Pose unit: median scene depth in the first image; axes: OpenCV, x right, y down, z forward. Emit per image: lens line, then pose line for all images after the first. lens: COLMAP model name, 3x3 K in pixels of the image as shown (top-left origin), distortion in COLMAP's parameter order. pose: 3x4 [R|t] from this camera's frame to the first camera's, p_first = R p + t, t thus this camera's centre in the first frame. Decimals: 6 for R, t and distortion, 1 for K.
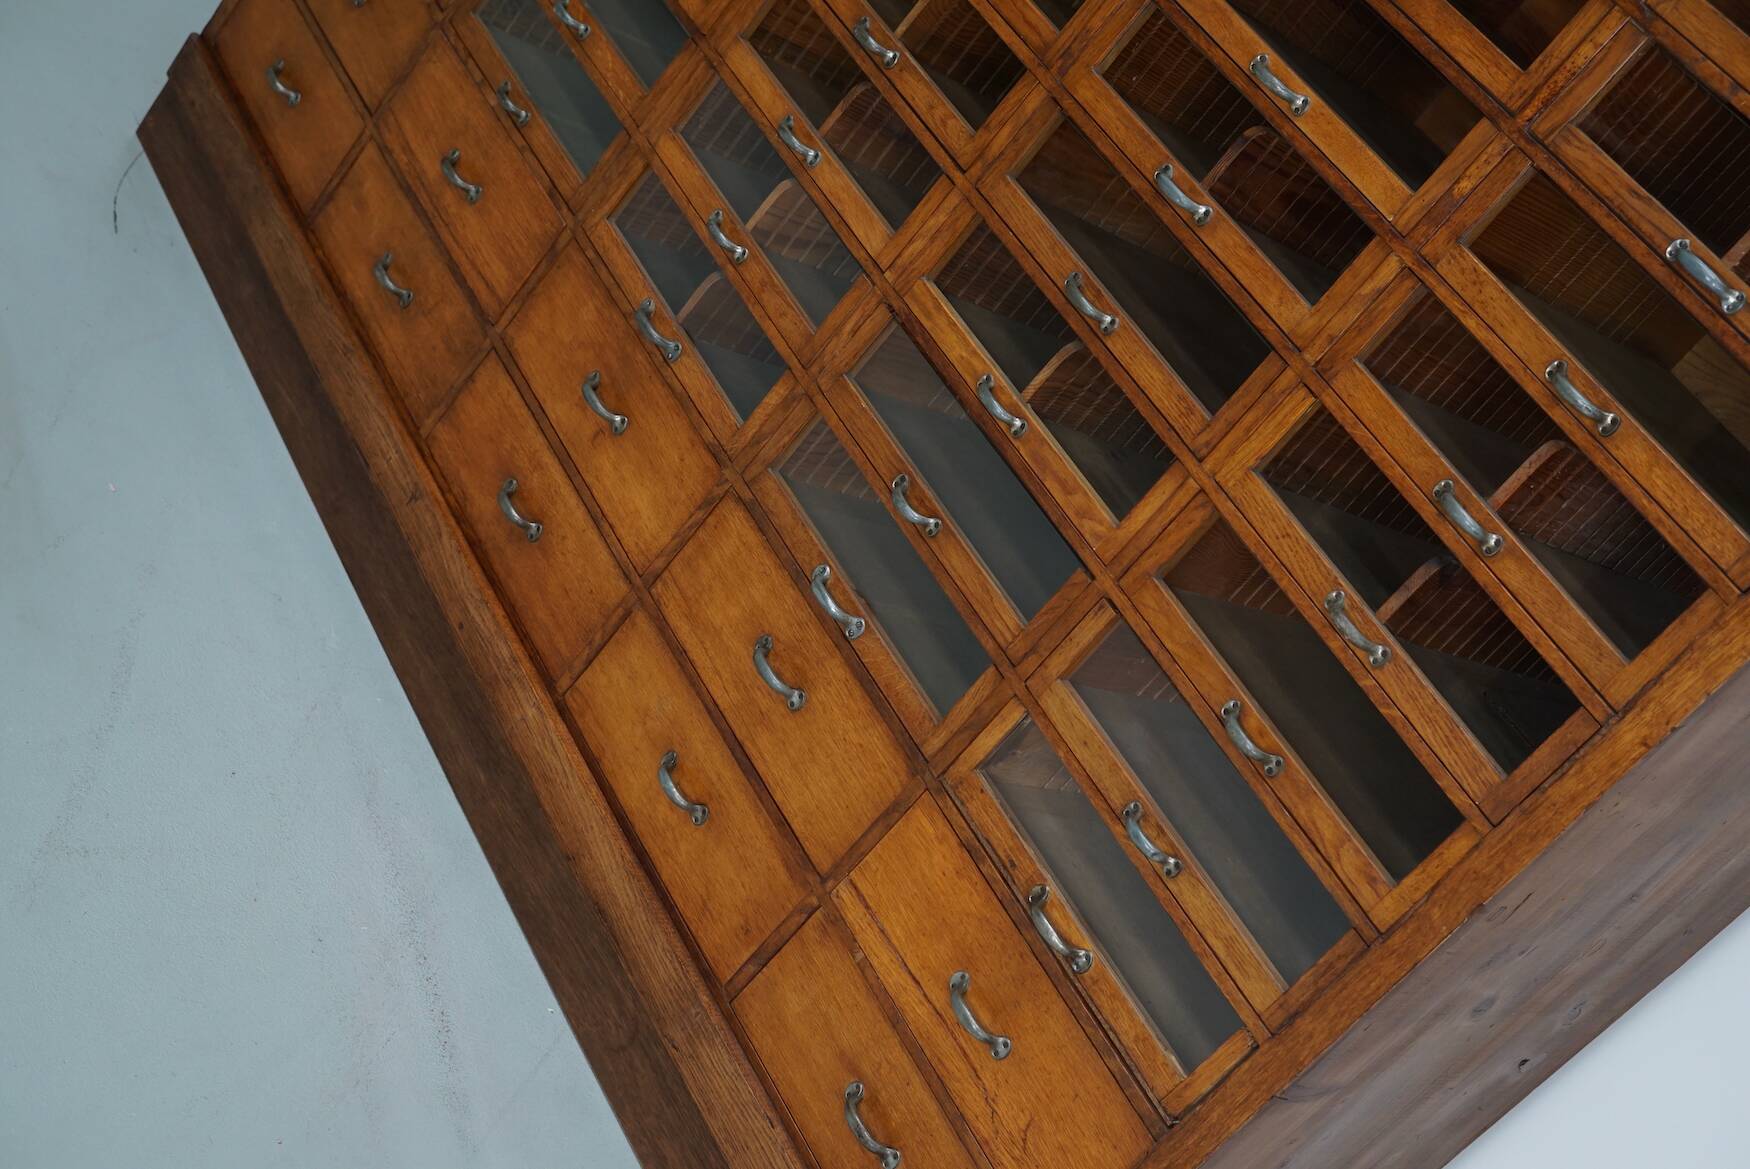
lens RADIAL K [[2251.5, 0, 875.3], [0, 2251.5, 587.3], [0, 0, 1]] dist [-0.095351, 0.000000]
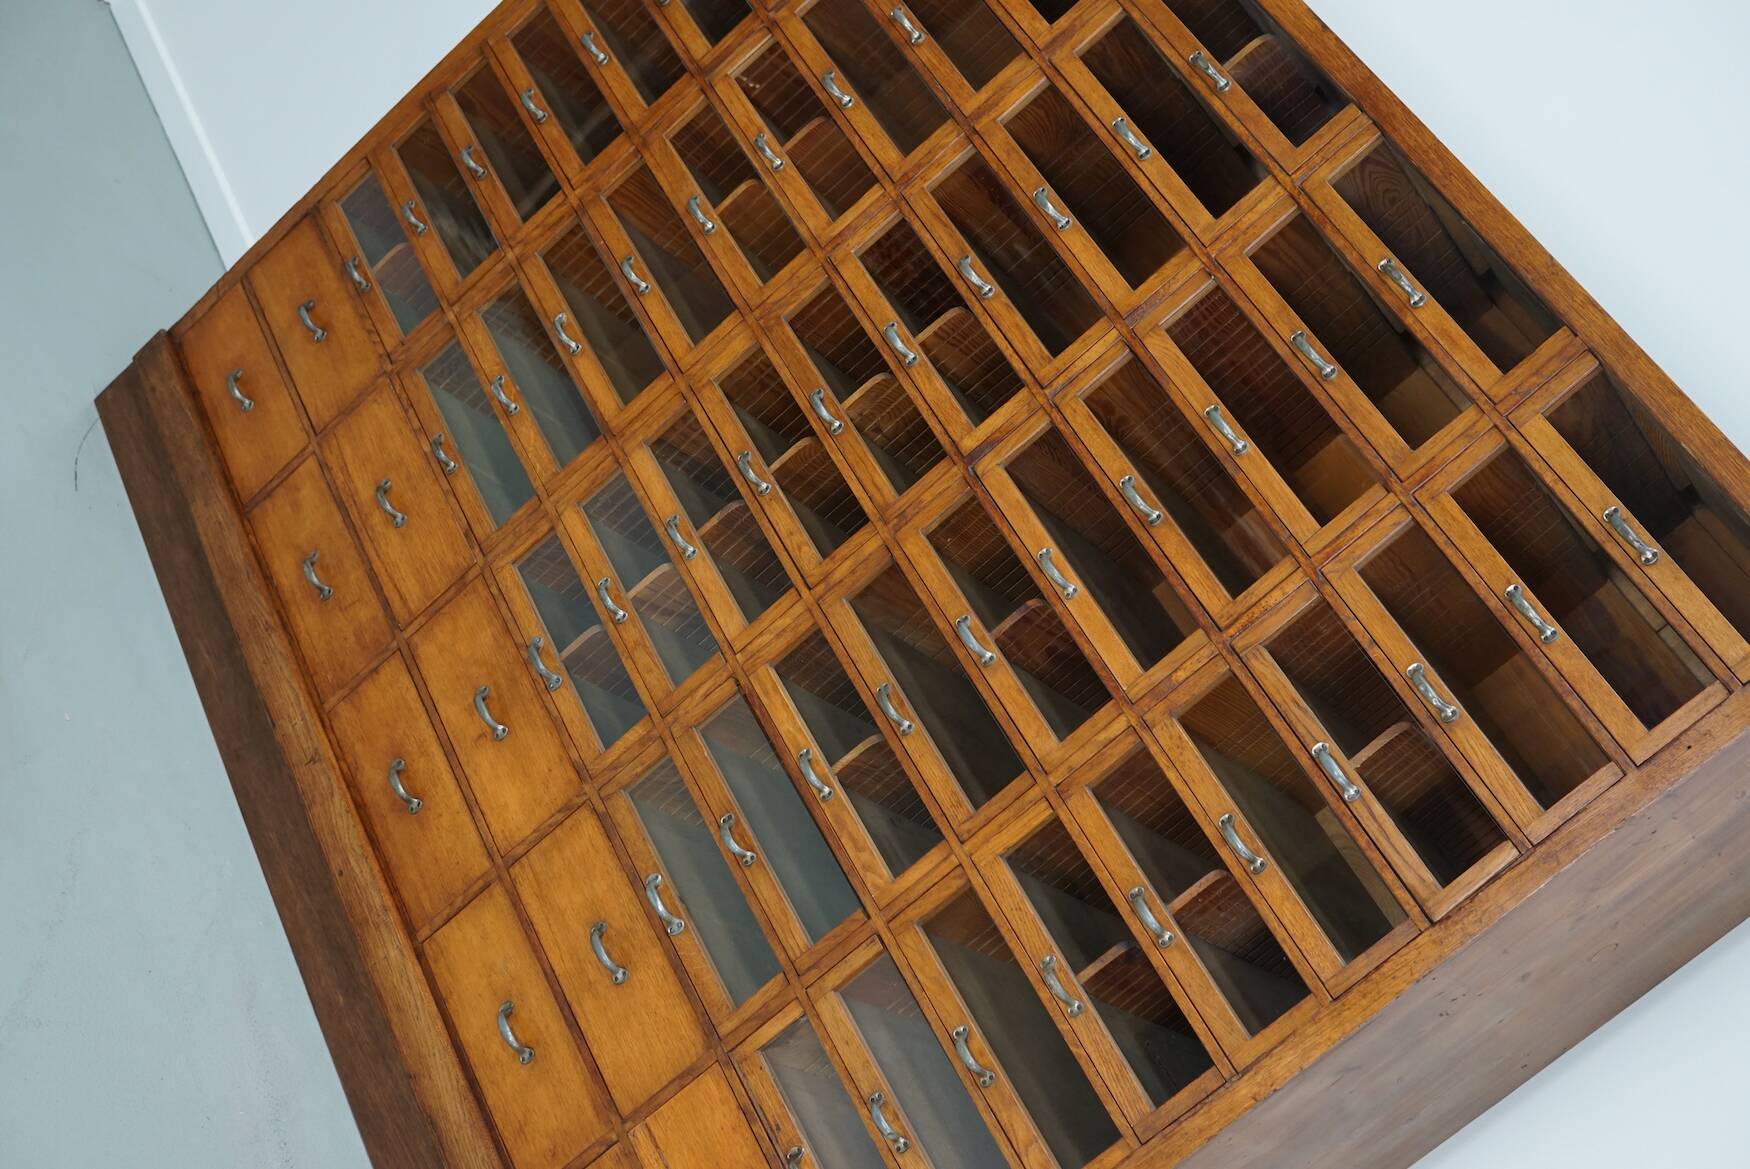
lens RADIAL K [[2251.5, 0, 867.9], [0, 2251.5, 589.3], [0, 0, 1]] dist [-0.095351, 0.000000]
pose [[0.981562, 0.151289, 0.116825, -0.082133], [-0.137190, 0.983181, -0.120554, -0.032543], [-0.133099, 0.102304, 0.985809, -0.300686]]
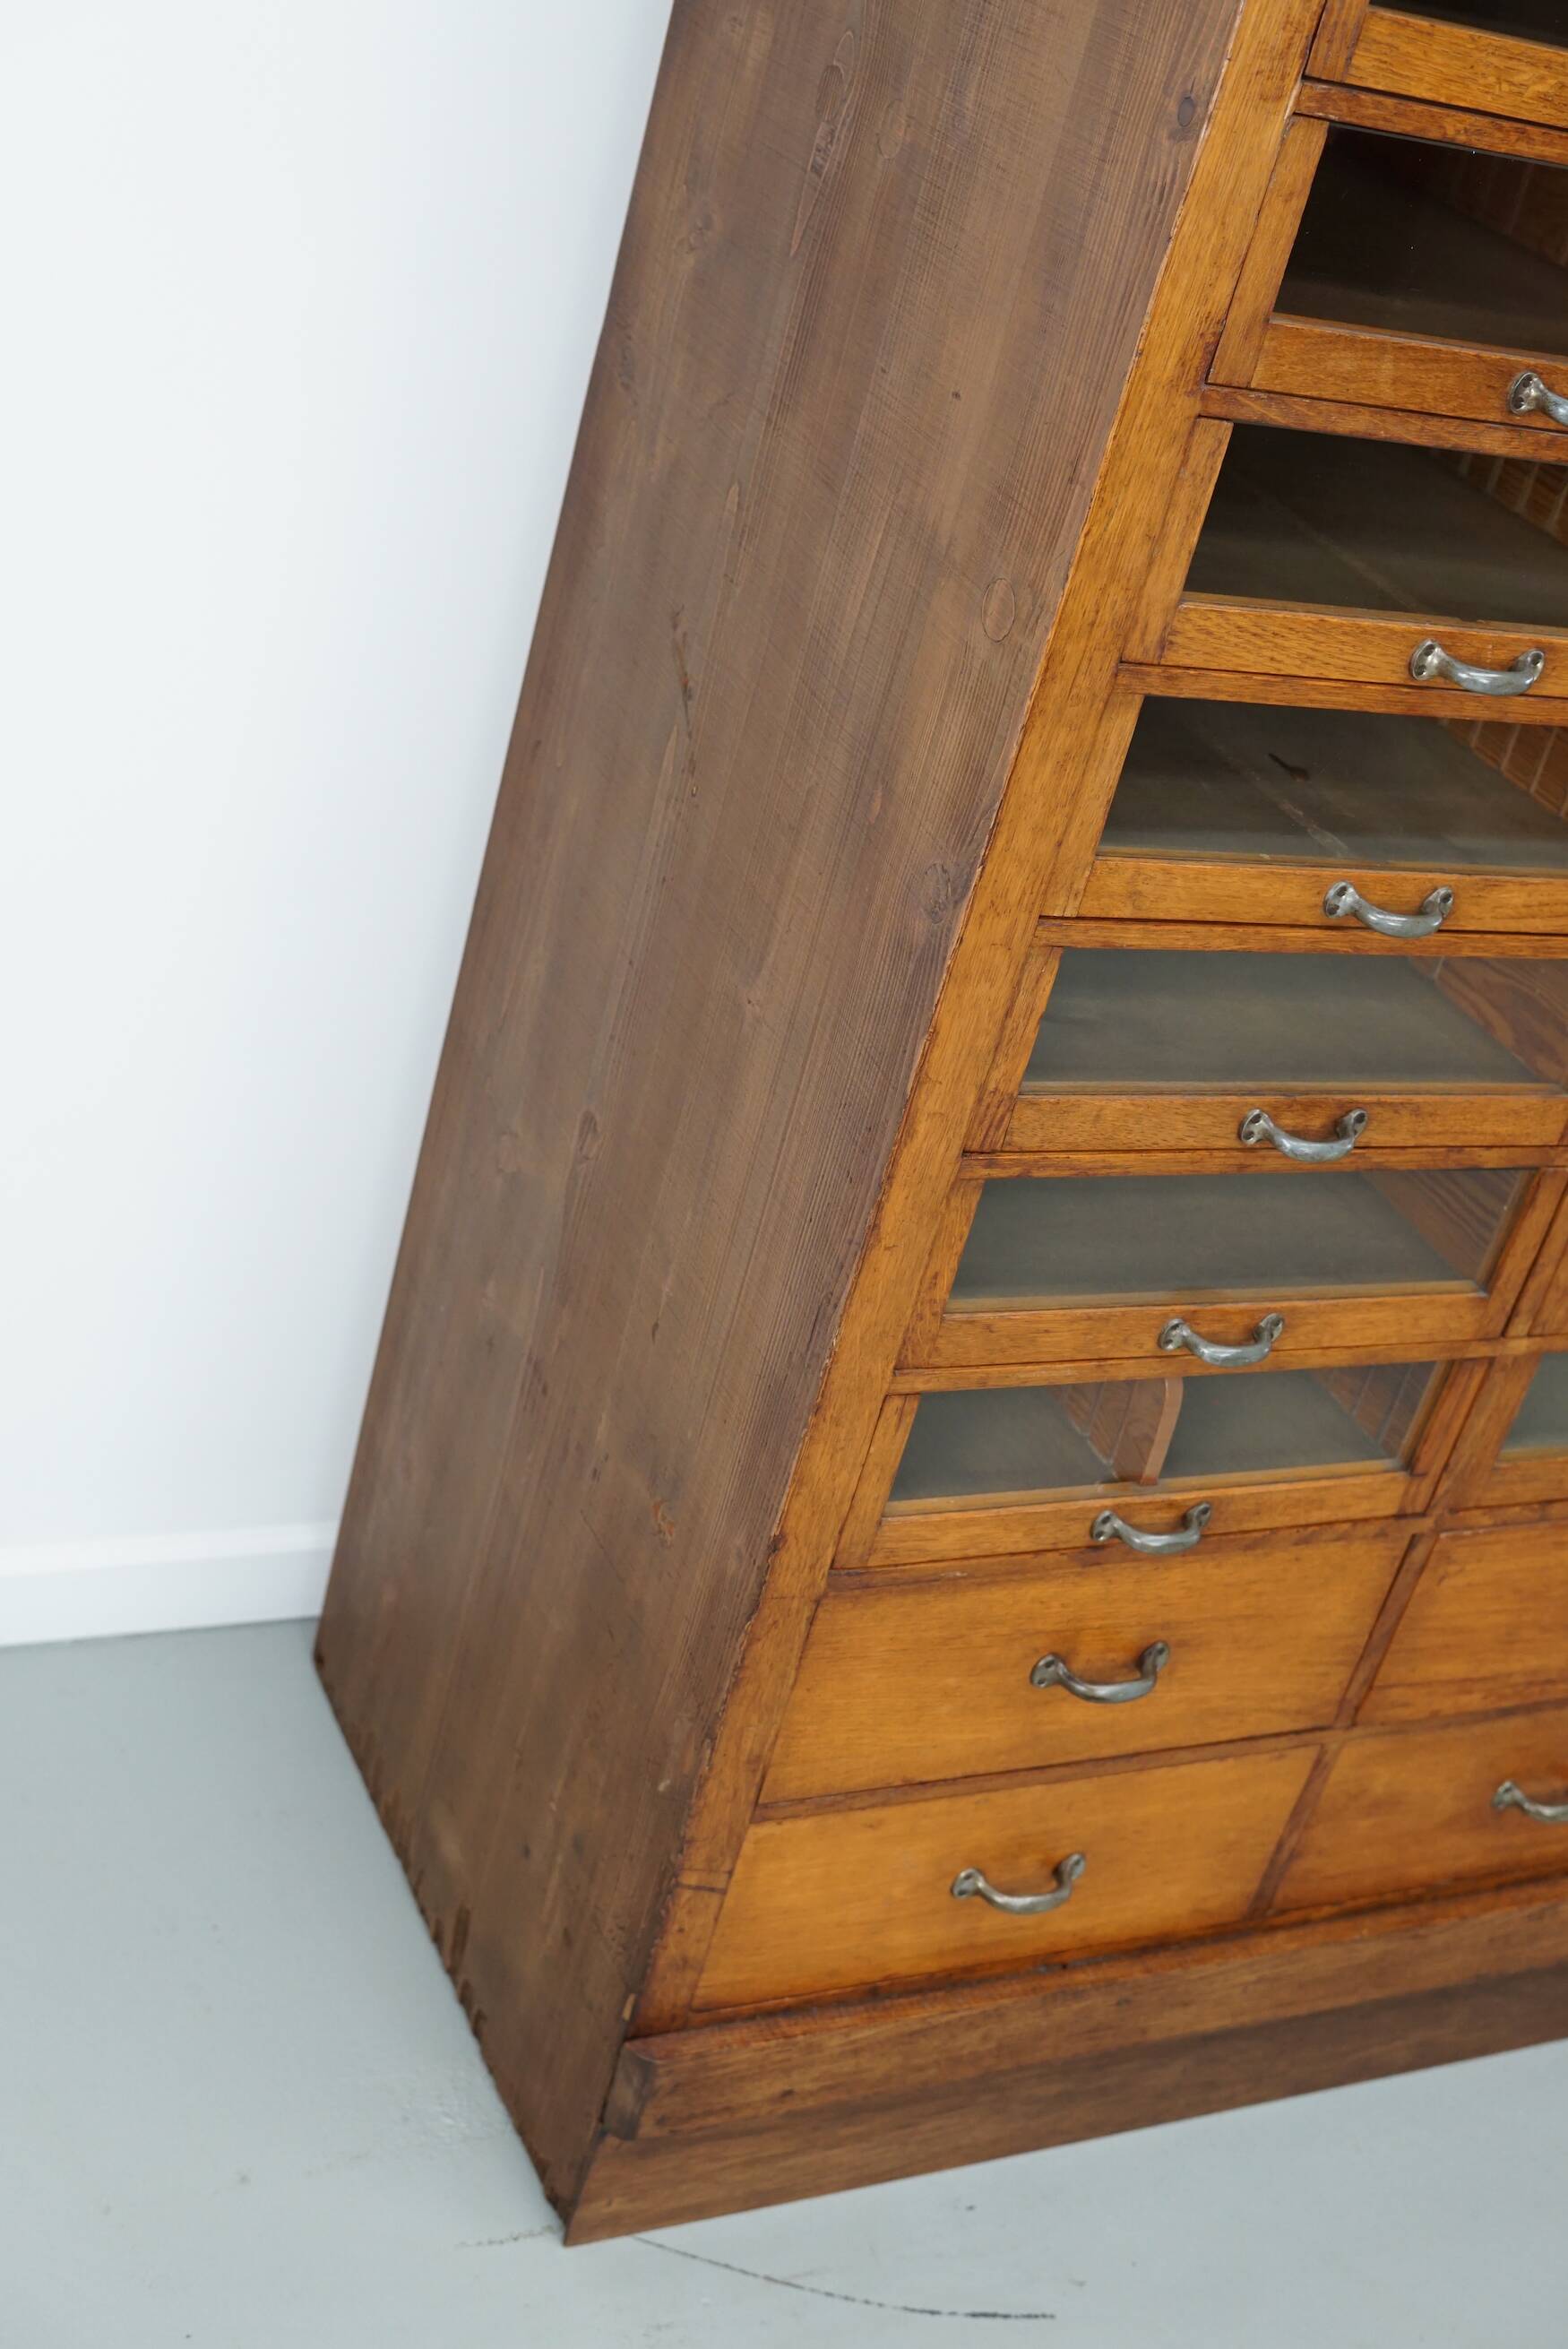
lens RADIAL K [[3021.8, 0, 806.8], [0, 3021.8, 1135.3], [0, 0, 1]] dist [-0.095351, 0.000000]
pose [[0.299566, -0.864044, 0.404585, -0.550853], [0.387505, 0.497696, 0.775976, -1.101988], [-0.871837, -0.075678, 0.483914, 1.058064]]
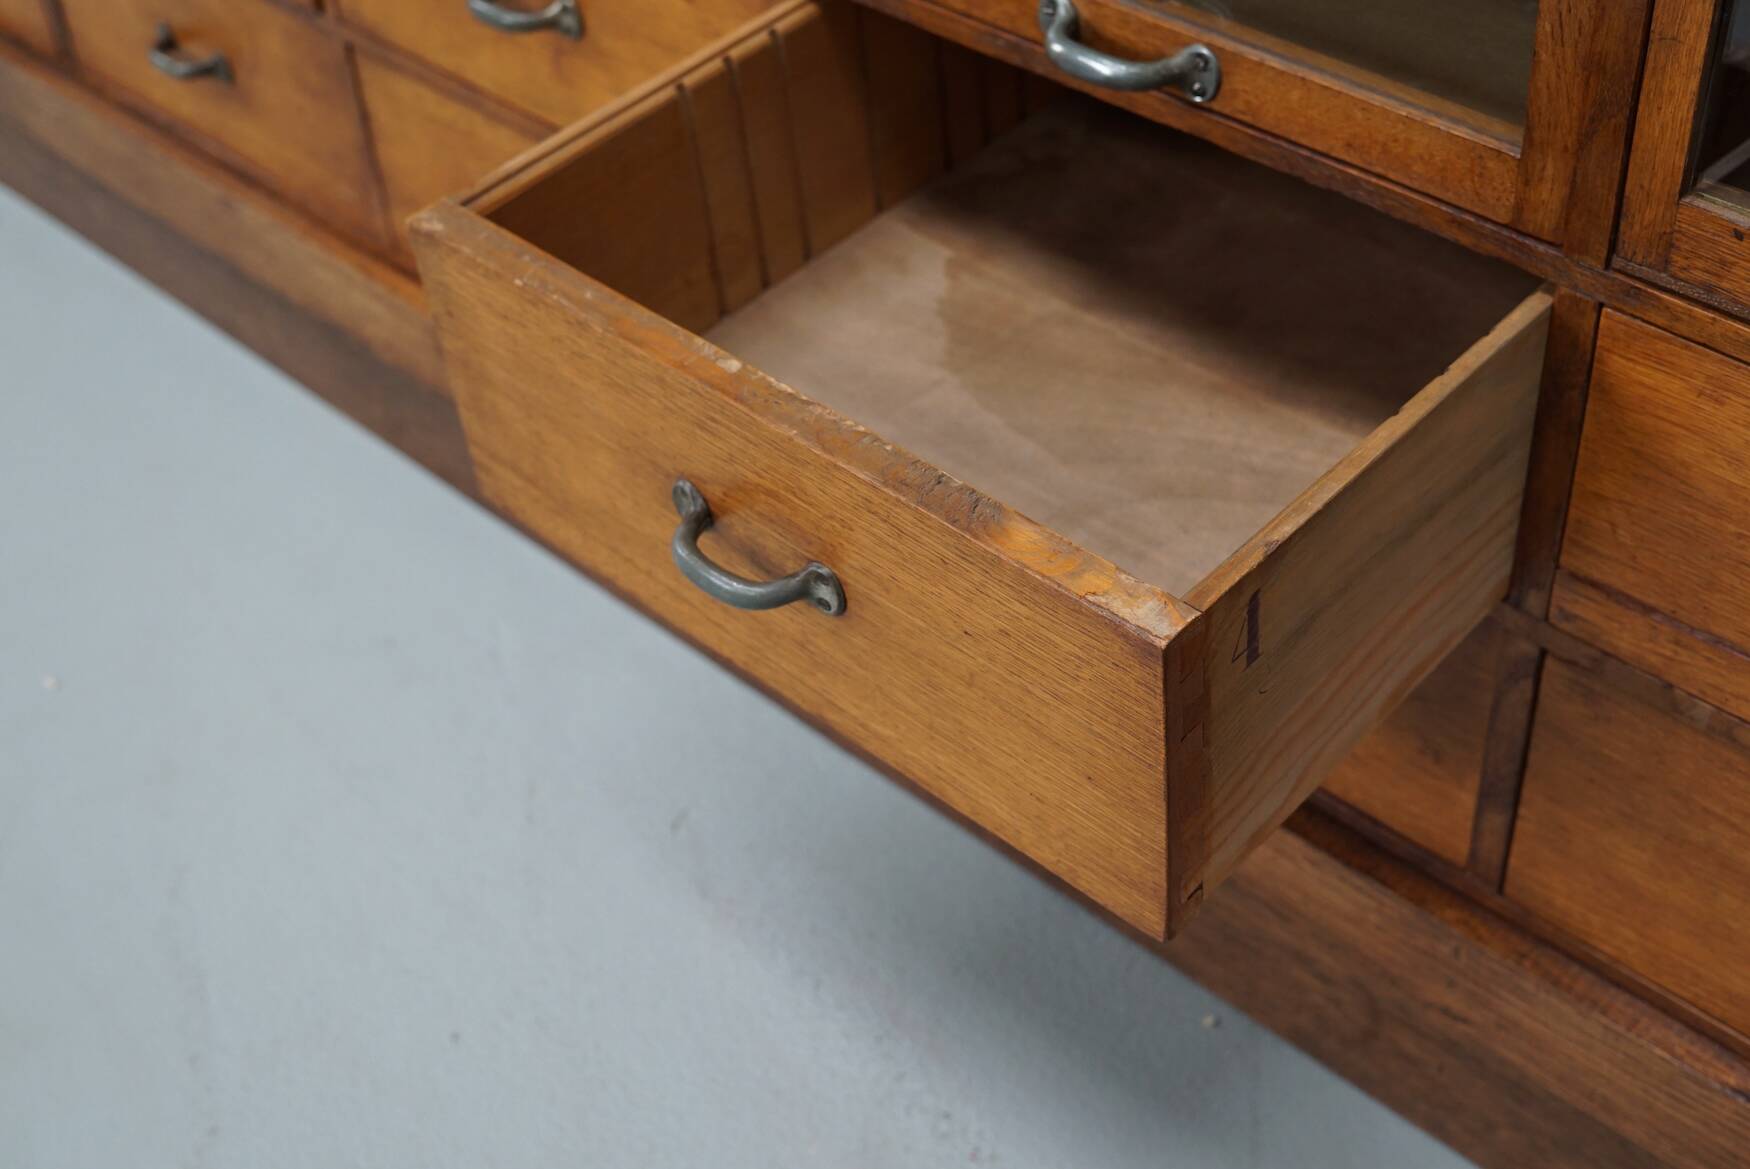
lens RADIAL K [[2251.5, 0, 881.5], [0, 2251.5, 586.9], [0, 0, 1]] dist [-0.095351, 0.000000]
pose [[0.743406, -0.578211, -0.336184, 0.030778], [0.647084, 0.748925, 0.142805, -0.006659], [0.169205, -0.323701, 0.930906, 0.605811]]
